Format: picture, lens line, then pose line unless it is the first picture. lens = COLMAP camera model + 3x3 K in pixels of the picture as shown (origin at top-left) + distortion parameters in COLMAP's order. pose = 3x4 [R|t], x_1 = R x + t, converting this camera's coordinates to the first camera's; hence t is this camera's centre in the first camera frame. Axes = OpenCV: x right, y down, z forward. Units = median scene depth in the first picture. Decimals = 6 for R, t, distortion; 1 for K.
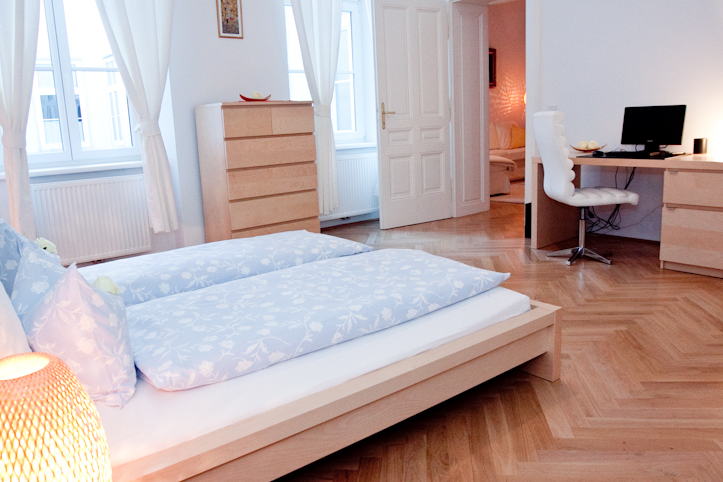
lens RADIAL K [[562.2, 0, 361.5], [0, 562.2, 241.0], [0, 0, 1]] dist [-0.014668, 0.004145]
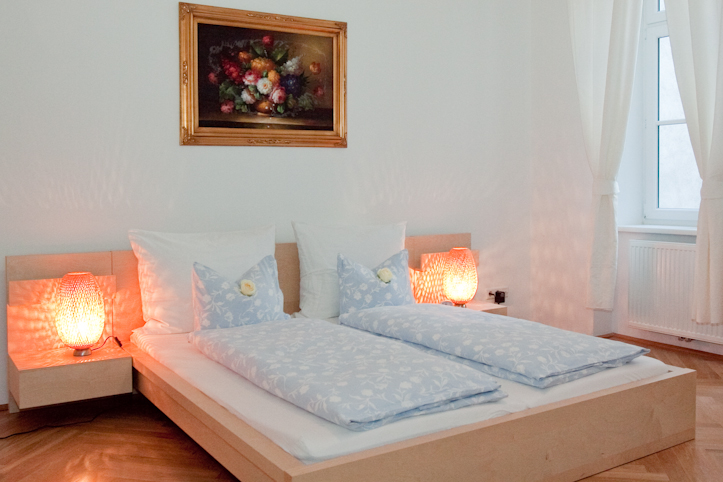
lens RADIAL K [[696.6, 0, 361.5], [0, 696.6, 241.0], [0, 0, 1]] dist [-0.003277, -0.002402]
pose [[-0.093396, 0.118519, -0.988550, 0.728212], [-0.193841, 0.971725, 0.134816, -0.187370], [0.976577, 0.204213, -0.067781, 0.667368]]
